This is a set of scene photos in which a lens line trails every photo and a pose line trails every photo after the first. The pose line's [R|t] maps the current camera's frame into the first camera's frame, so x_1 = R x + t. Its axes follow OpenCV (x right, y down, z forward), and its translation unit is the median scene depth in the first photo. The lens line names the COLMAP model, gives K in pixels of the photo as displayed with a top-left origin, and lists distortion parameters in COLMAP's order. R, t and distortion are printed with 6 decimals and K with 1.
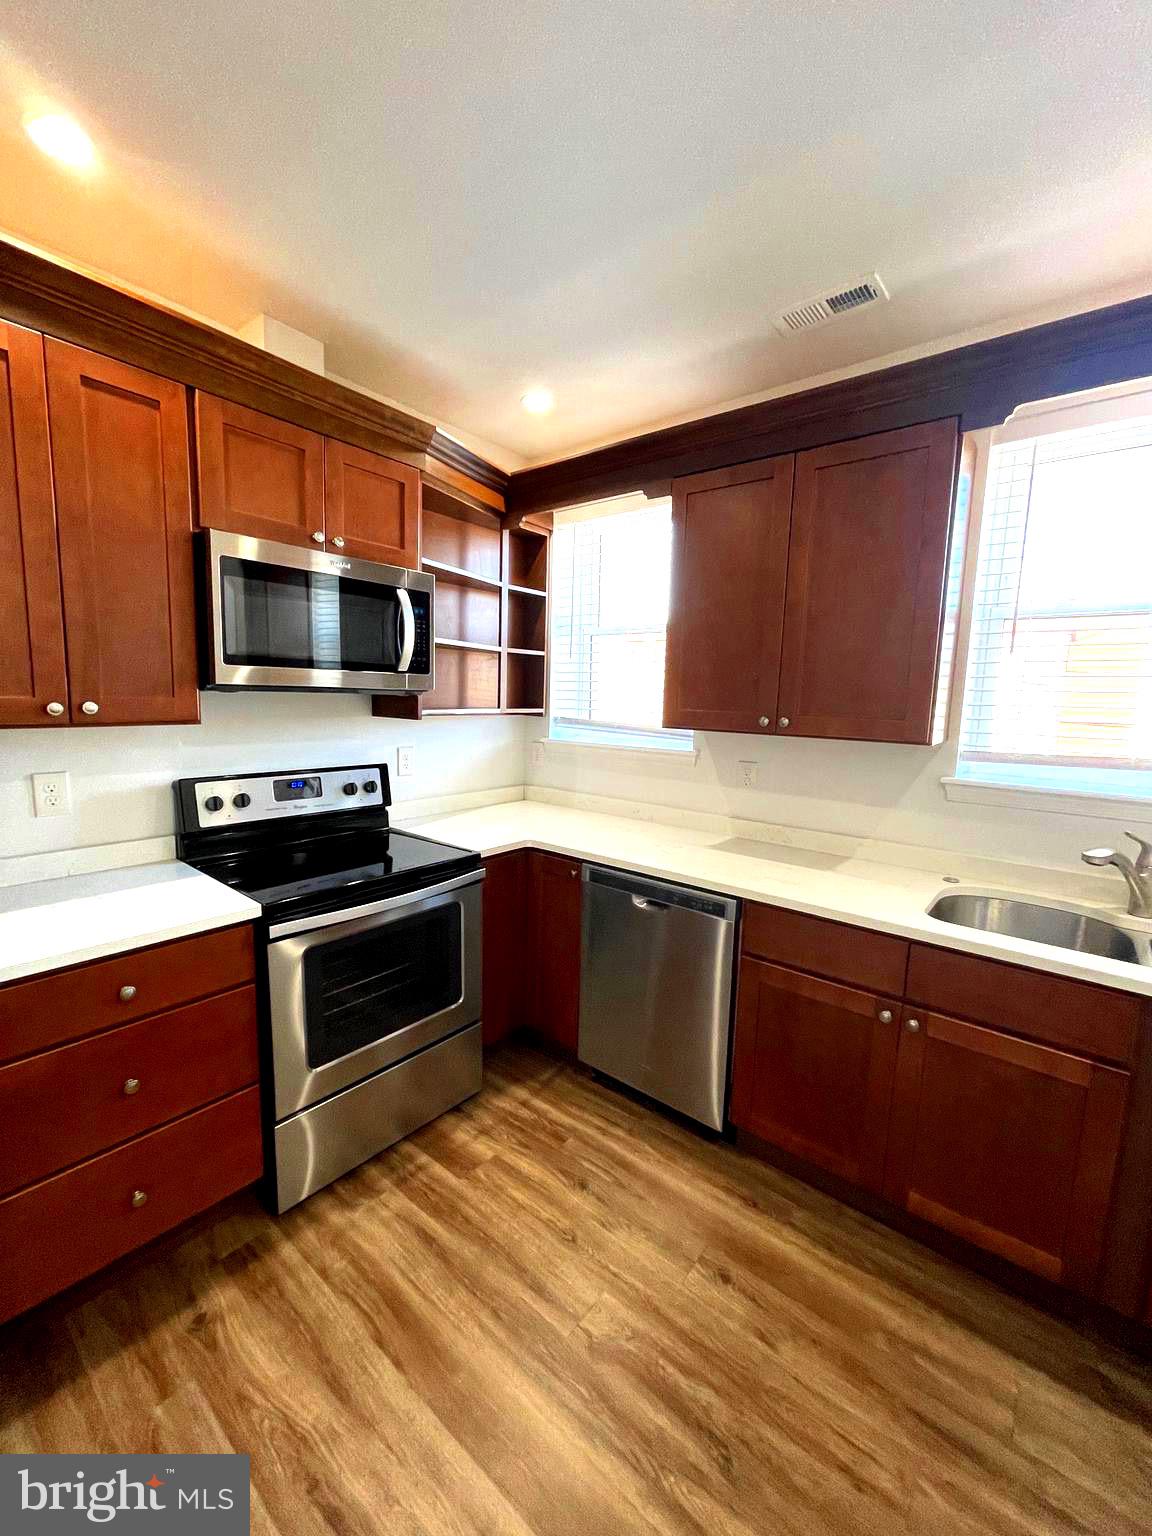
lens RADIAL K [[616.0, 0, 569.8], [0, 616.0, 773.4], [0, 0, 1]] dist [-0.001909, -0.000005]
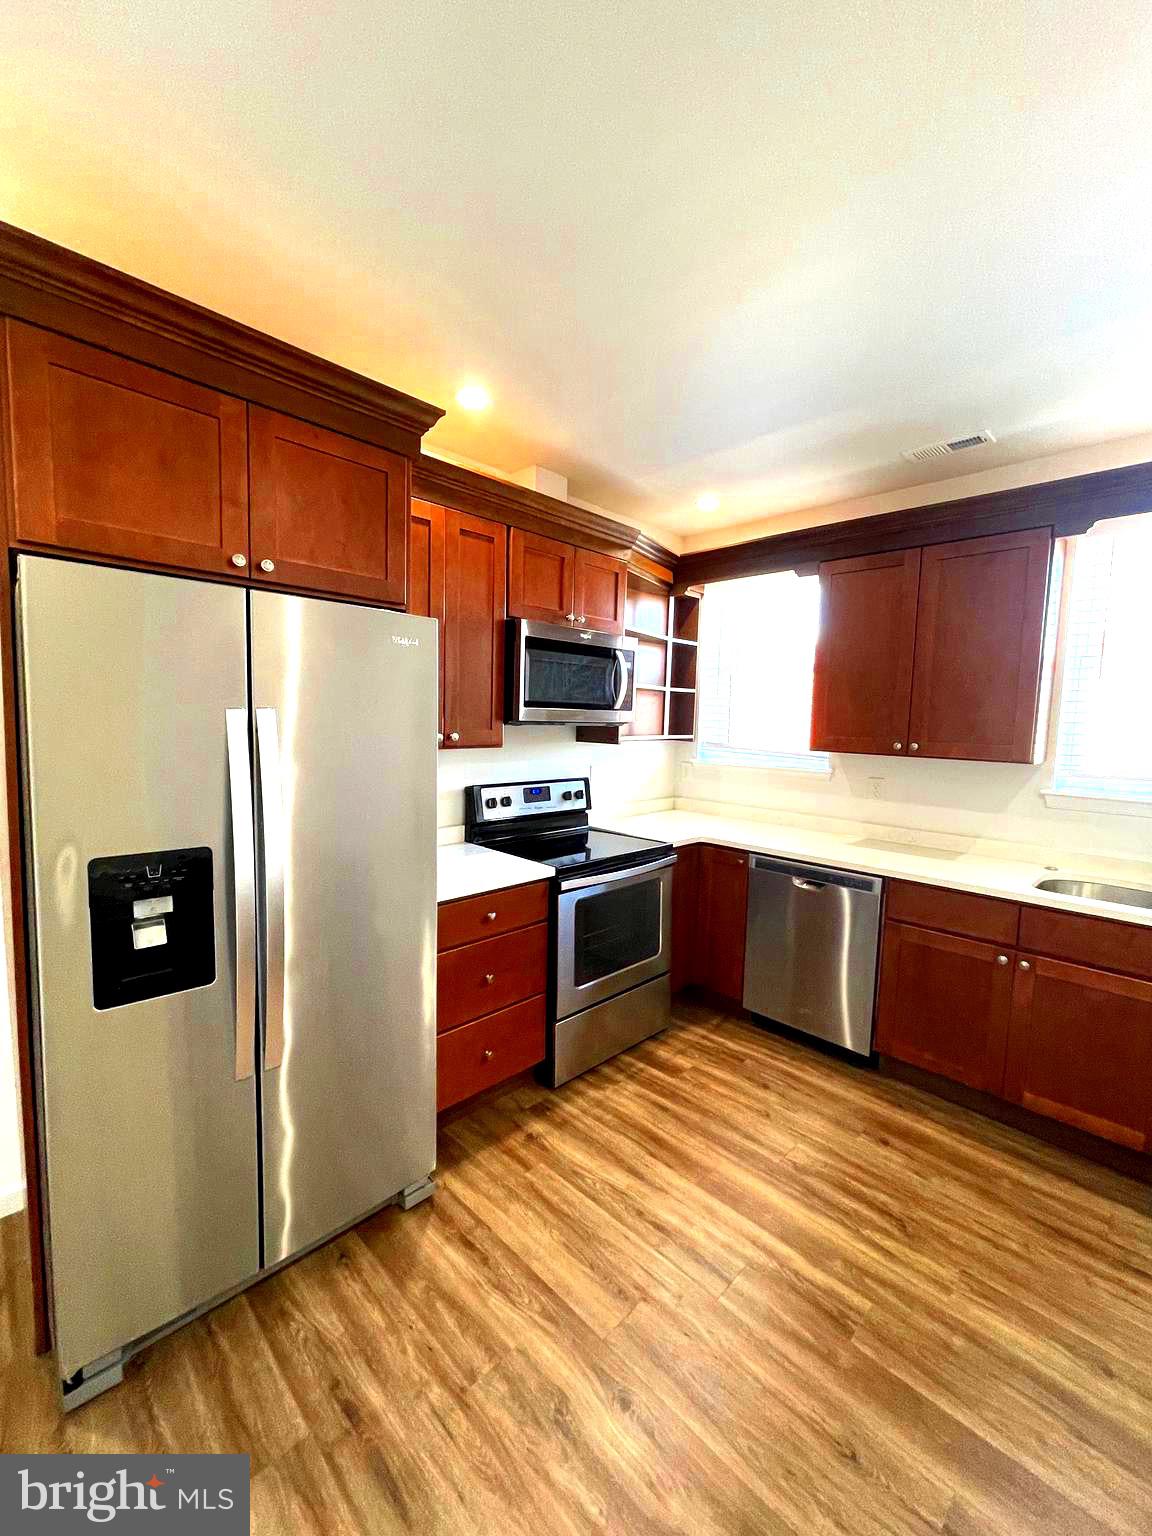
lens RADIAL K [[617.7, 0, 568.2], [0, 617.7, 771.8], [0, 0, 1]] dist [-0.002787, 0.000487]
pose [[0.994578, 0.006499, -0.103791, -0.250247], [-0.010776, 0.999113, -0.040704, 0.032597], [0.103434, 0.041602, 0.993766, -0.389213]]
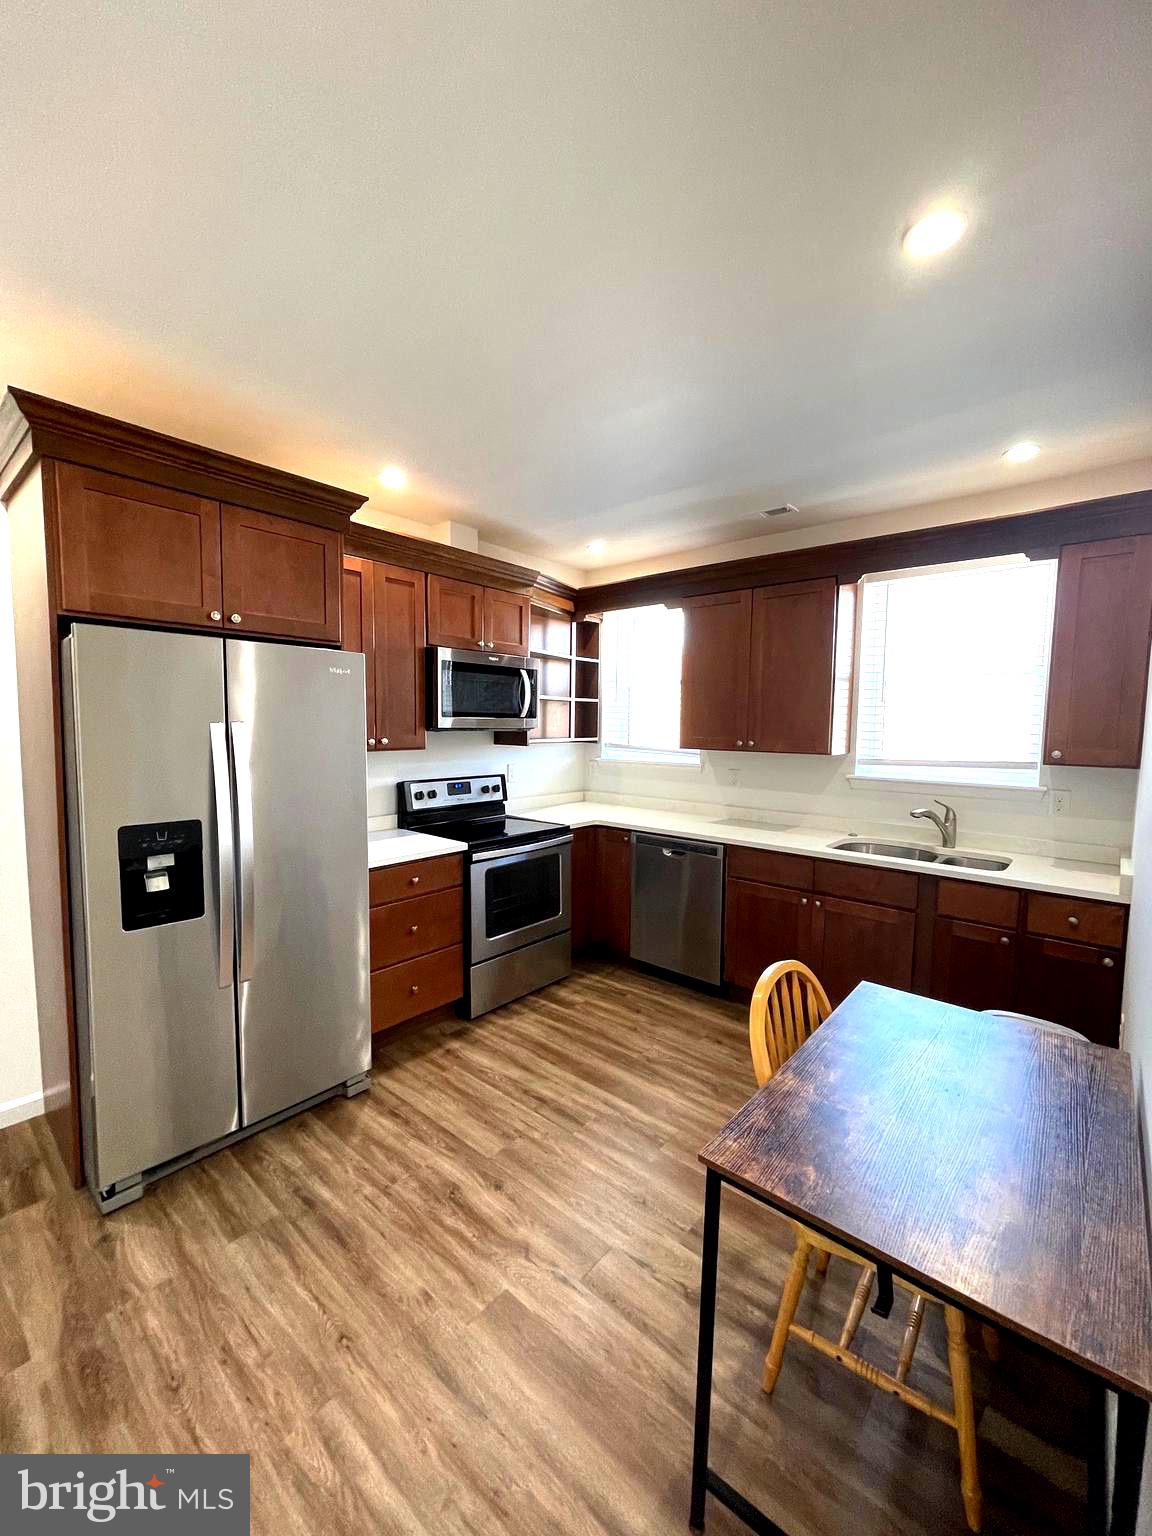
lens RADIAL K [[617.7, 0, 568.2], [0, 617.7, 771.8], [0, 0, 1]] dist [-0.002787, 0.000487]
pose [[0.999374, -0.013954, -0.032520, -0.100715], [0.012333, 0.998697, -0.049515, 0.072203], [0.033169, 0.049082, 0.998244, -0.706615]]
